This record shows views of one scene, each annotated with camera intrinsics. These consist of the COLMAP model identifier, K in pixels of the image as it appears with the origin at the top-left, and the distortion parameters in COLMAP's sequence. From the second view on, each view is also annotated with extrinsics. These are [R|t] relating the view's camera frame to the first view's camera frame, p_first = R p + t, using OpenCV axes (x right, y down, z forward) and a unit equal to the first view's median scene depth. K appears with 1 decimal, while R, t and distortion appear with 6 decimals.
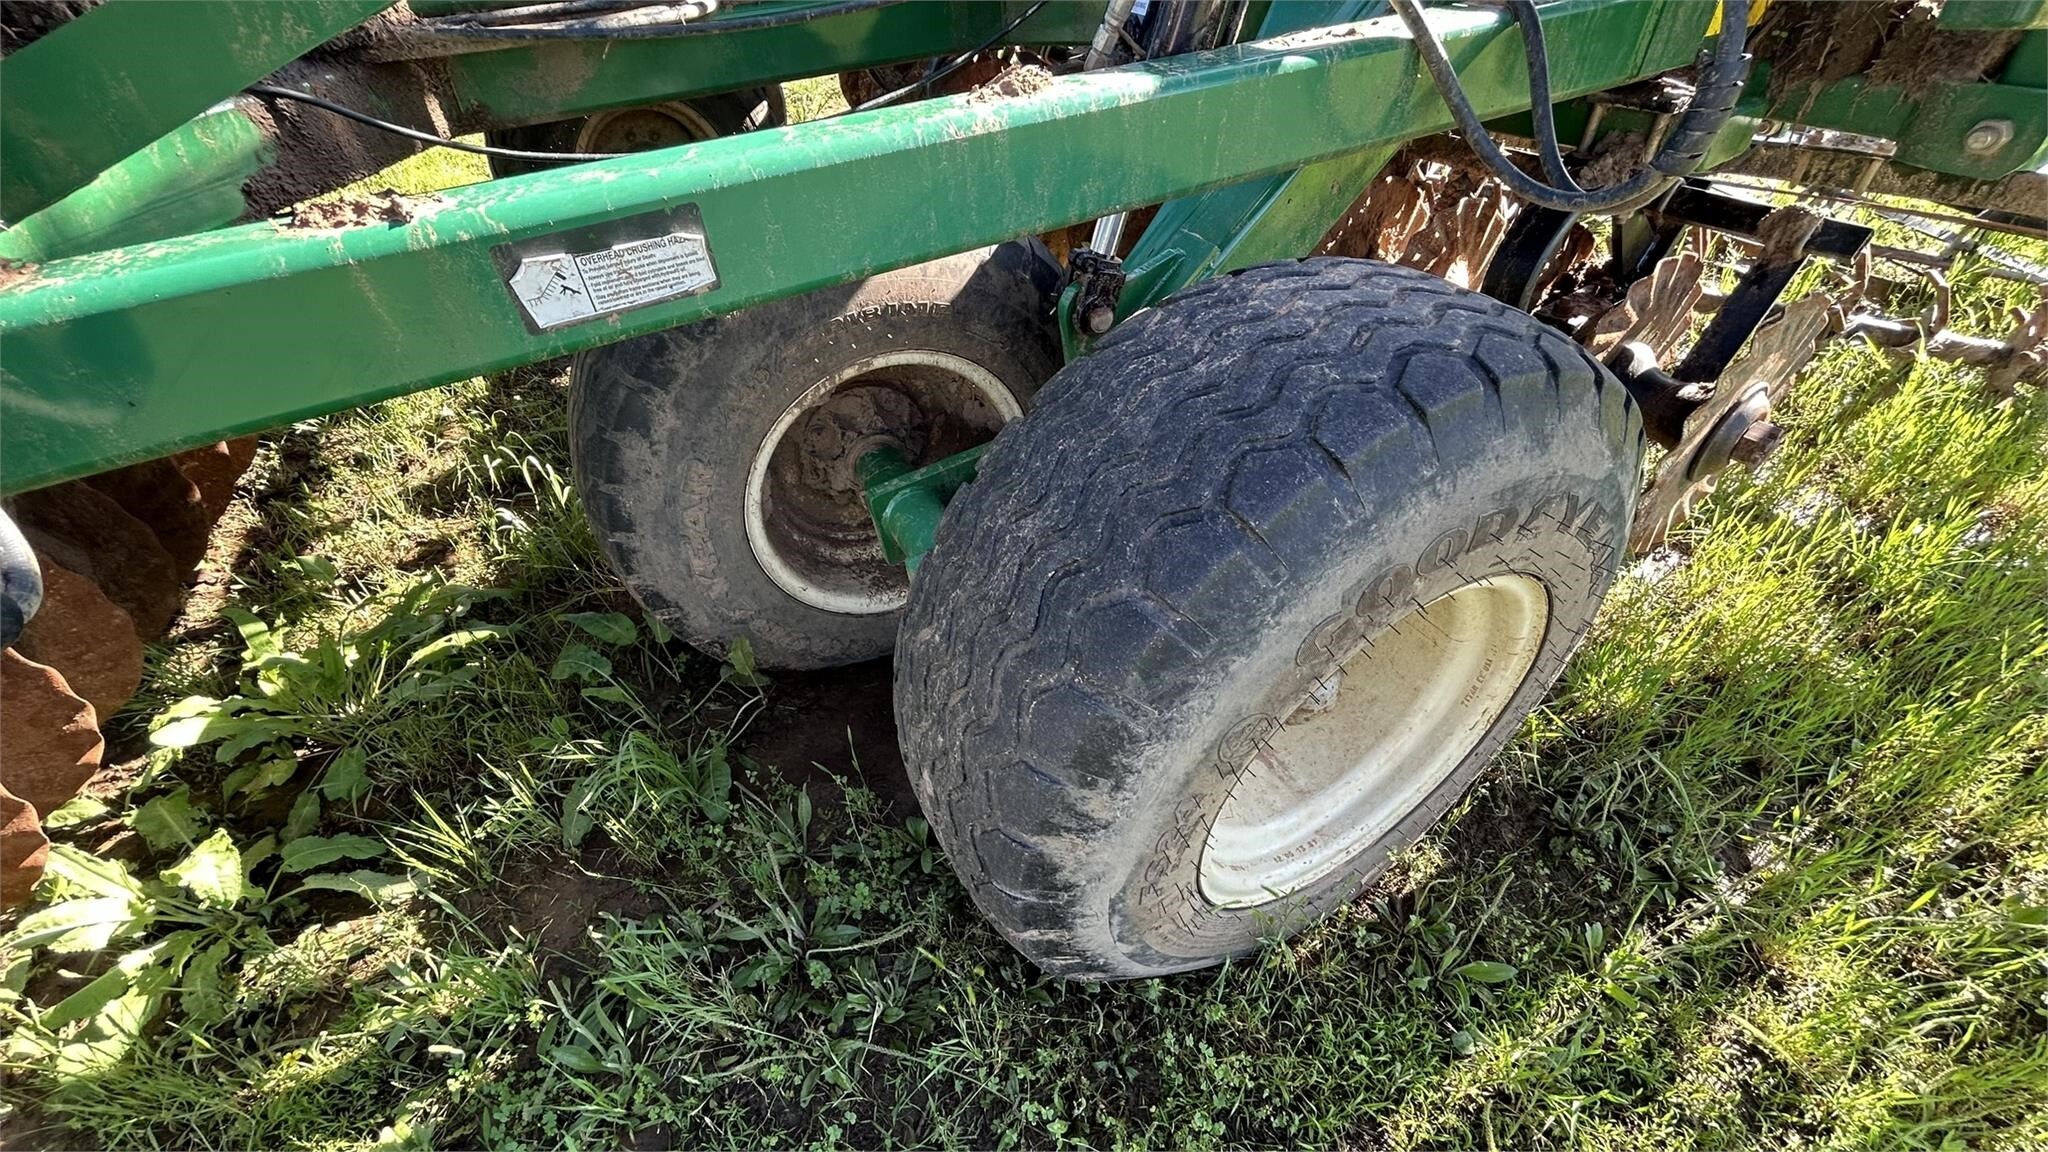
lens RADIAL K [[836.0, 0, 1019.0], [0, 836.0, 575.4], [0, 0, 1]] dist [0.002409, -0.000010]
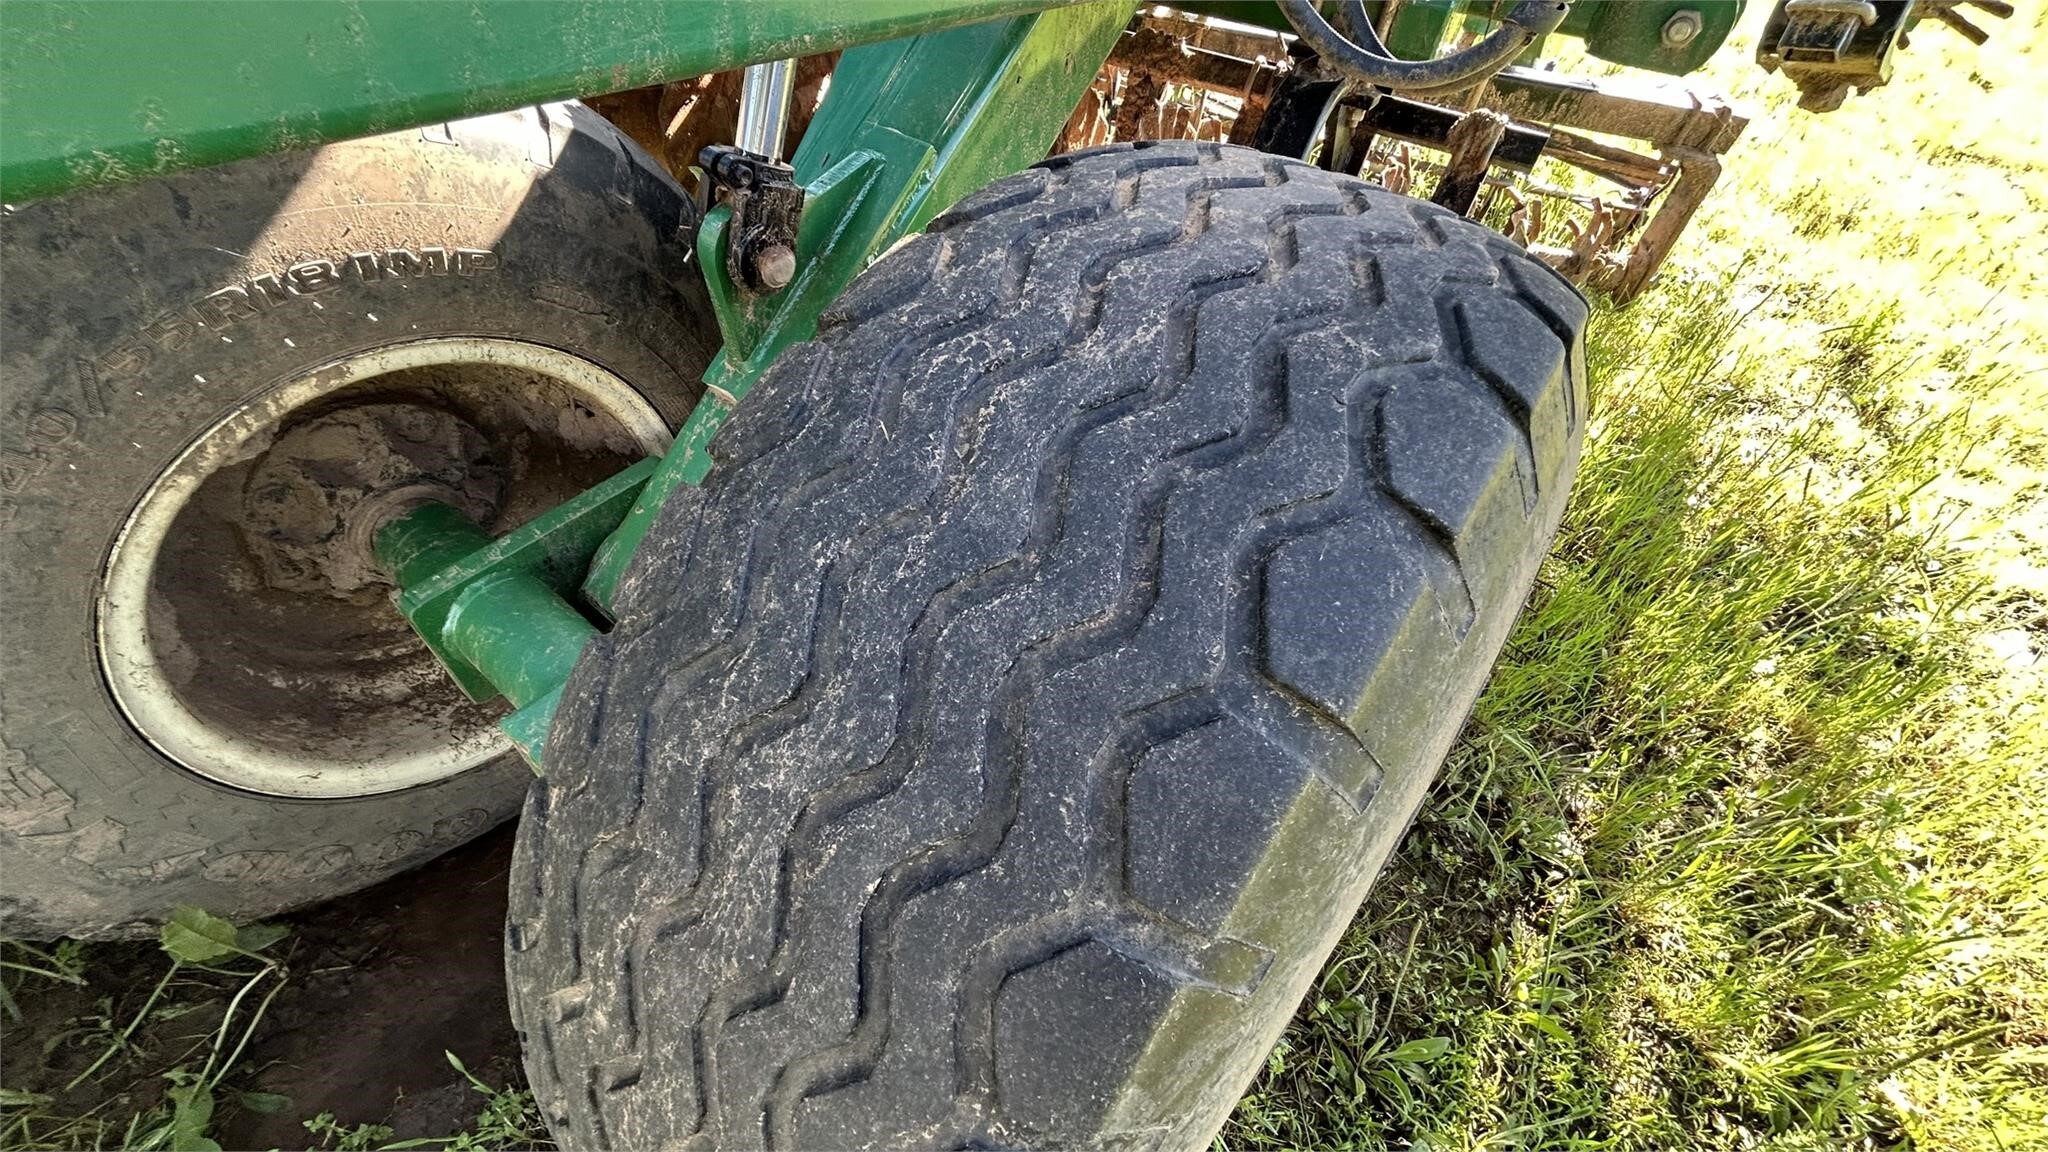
lens RADIAL K [[836.0, 0, 1022.6], [0, 836.0, 578.1], [0, 0, 1]] dist [0.002409, -0.000010]
pose [[0.905900, -0.189133, 0.378910, -0.013858], [0.166097, 0.981722, 0.092922, -0.105950], [-0.389559, -0.021242, 0.920757, 0.351534]]
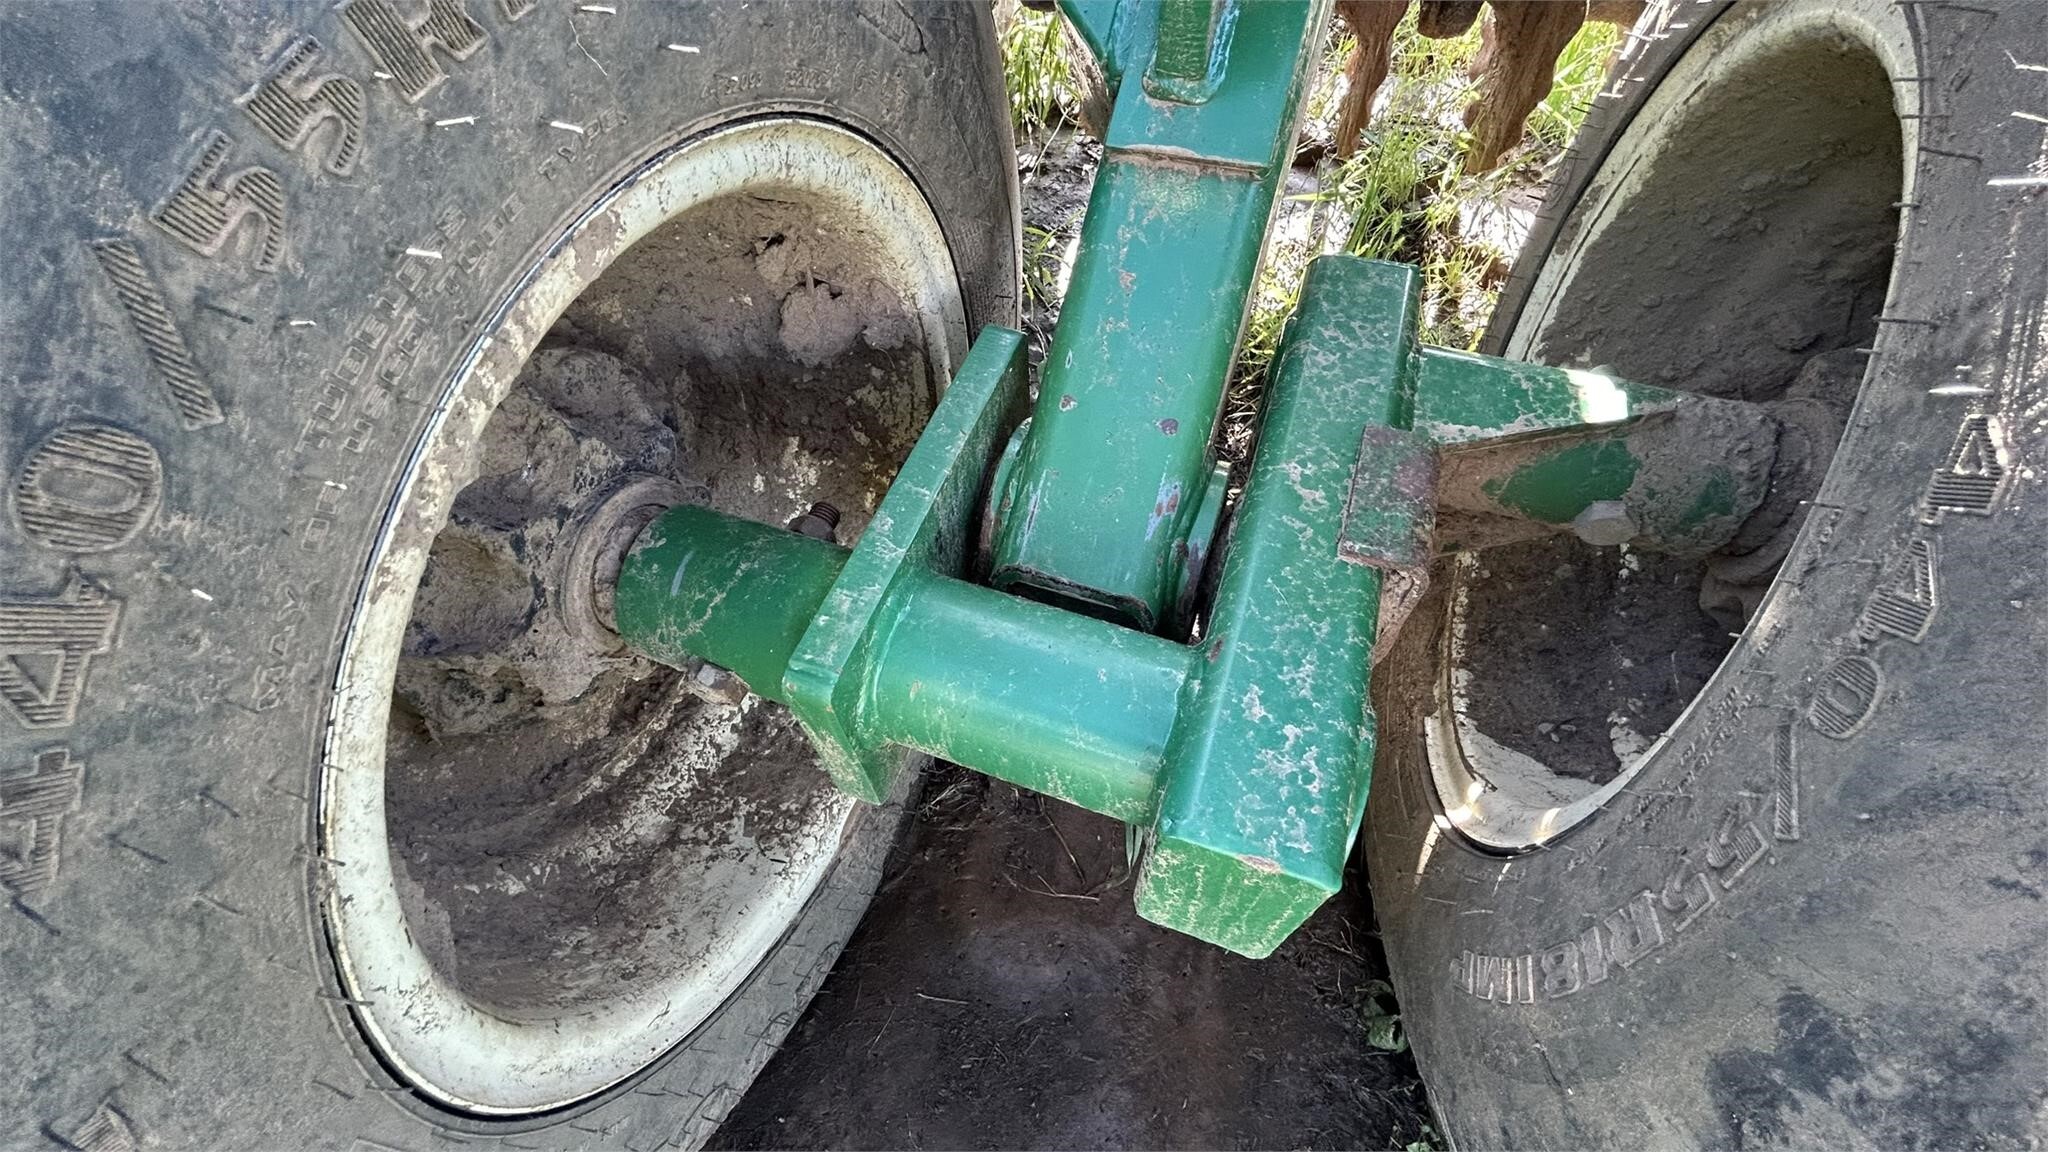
lens RADIAL K [[836.0, 0, 1021.6], [0, 836.0, 579.9], [0, 0, 1]] dist [0.002409, -0.000010]
pose [[0.744912, -0.500004, 0.441703, -0.254622], [0.427297, 0.866011, 0.259698, -0.187707], [-0.512369, -0.004713, 0.858752, 0.774301]]
